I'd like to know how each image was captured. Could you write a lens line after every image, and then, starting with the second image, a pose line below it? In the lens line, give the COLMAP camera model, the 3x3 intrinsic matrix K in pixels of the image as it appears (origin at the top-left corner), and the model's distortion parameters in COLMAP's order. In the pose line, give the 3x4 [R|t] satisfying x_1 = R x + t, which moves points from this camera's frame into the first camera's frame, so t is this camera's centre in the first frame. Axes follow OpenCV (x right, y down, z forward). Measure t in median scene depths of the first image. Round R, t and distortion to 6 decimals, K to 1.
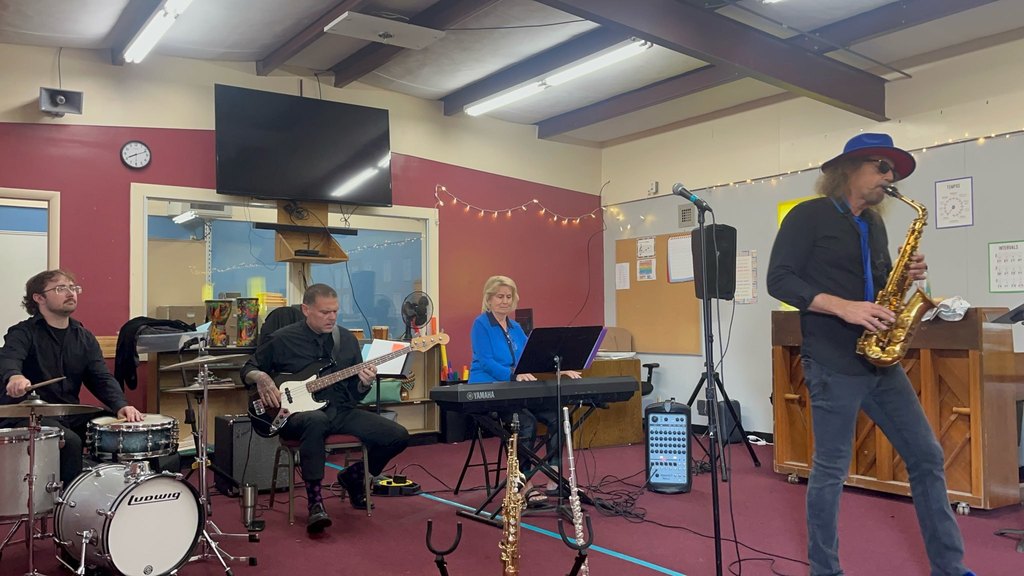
lens RADIAL K [[873.9, 0, 519.7], [0, 873.9, 290.5], [0, 0, 1]] dist [0.046426, -0.031972]
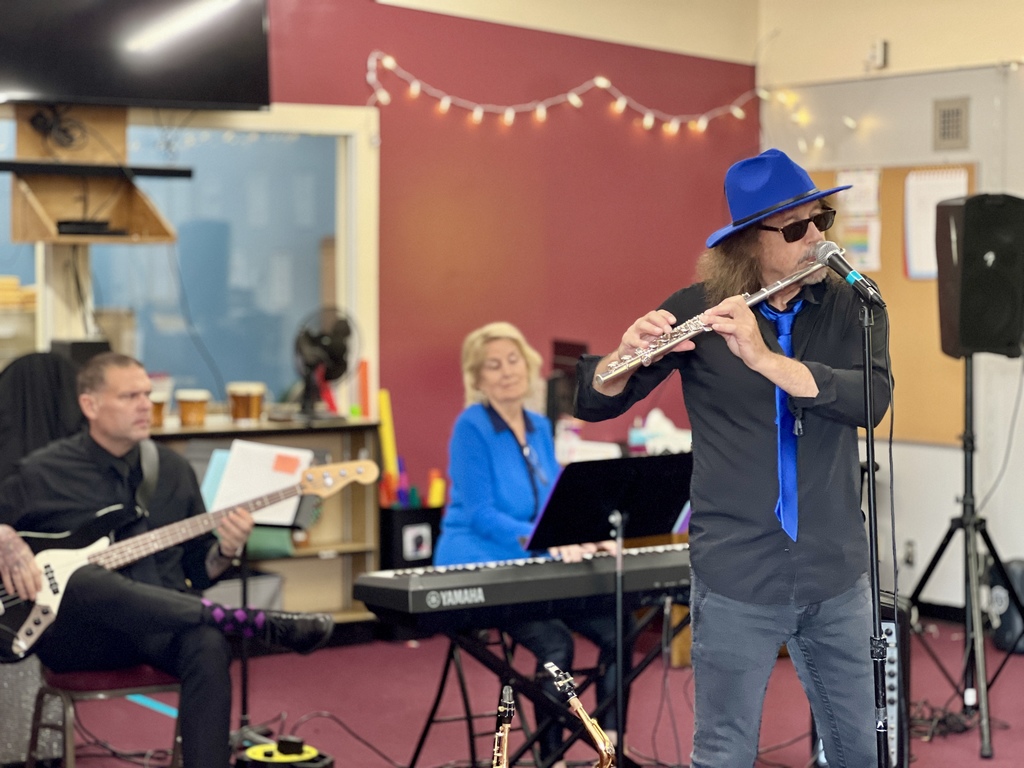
lens RADIAL K [[2244.5, 0, 506.1], [0, 2244.5, 379.7], [0, 0, 1]] dist [0.102695, 0.000000]
pose [[0.999191, 0.010425, -0.038831, 0.018820], [-0.006813, 0.995734, 0.092014, -0.070519], [0.039625, -0.091675, 0.995000, -0.142209]]
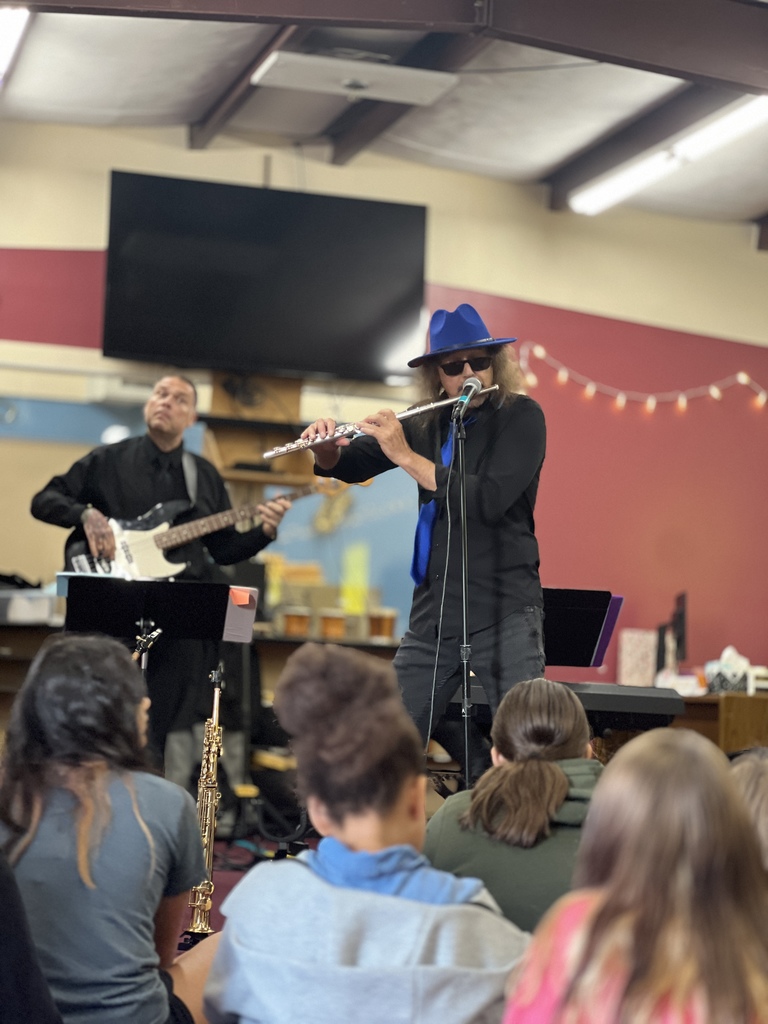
lens RADIAL K [[2244.5, 0, 384.6], [0, 2244.5, 514.0], [0, 0, 1]] dist [0.102695, 0.000000]
pose [[0.934097, 0.039253, -0.354856, 0.341599], [-0.051849, 0.998315, -0.026052, 0.020568], [0.353236, 0.042734, 0.934558, -0.300949]]
